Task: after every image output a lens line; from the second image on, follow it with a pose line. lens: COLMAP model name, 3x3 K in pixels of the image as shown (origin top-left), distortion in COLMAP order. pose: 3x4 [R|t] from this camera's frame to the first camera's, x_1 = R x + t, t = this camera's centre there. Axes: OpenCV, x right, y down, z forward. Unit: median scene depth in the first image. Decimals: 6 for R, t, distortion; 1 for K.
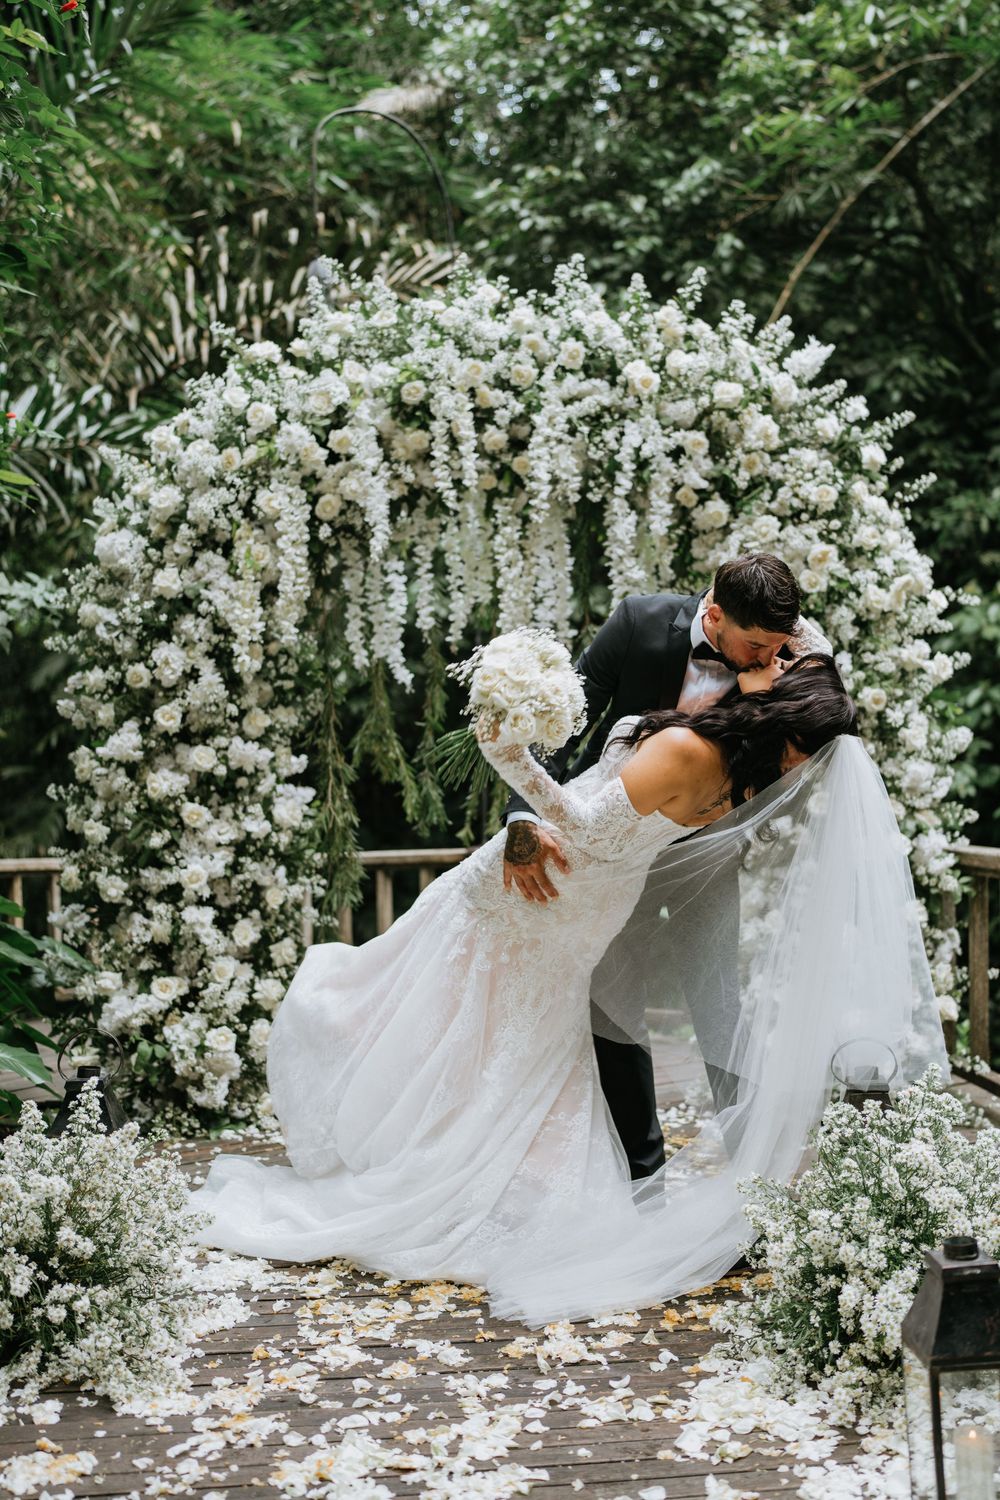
lens RADIAL K [[1744.1, 0, 574.7], [0, 1744.1, 711.5], [0, 0, 1]] dist [-0.003581, 0.000000]
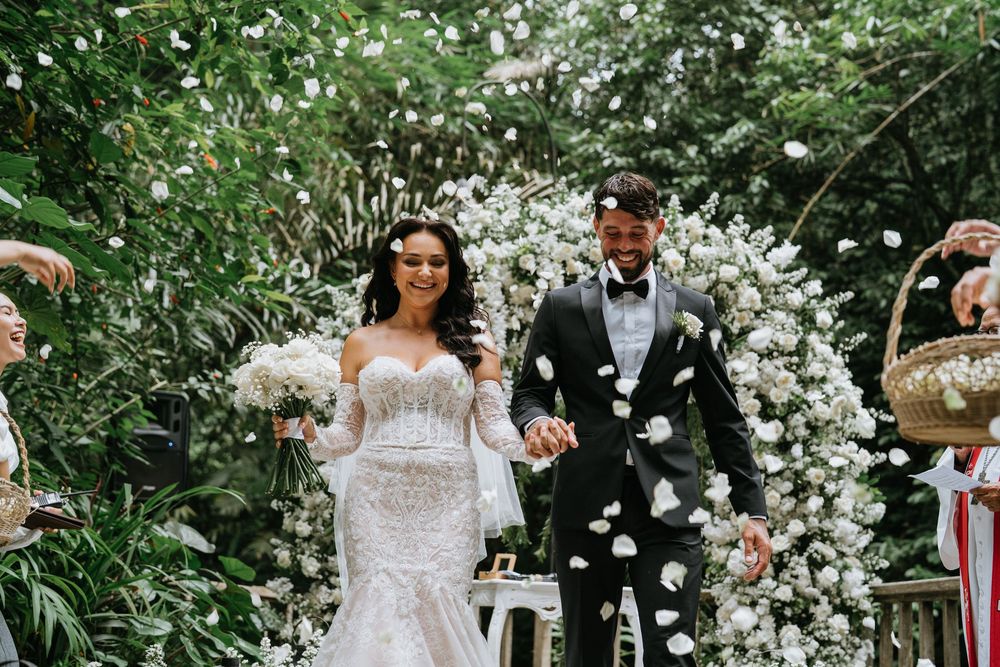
lens RADIAL K [[1370.9, 0, 503.6], [0, 1370.9, 327.3], [0, 0, 1]] dist [0.018689, 0.000000]
pose [[0.993848, 0.056174, -0.095448, 0.008021], [-0.069980, 0.986496, -0.148082, 0.058831], [0.085841, 0.153850, 0.984358, -0.205180]]
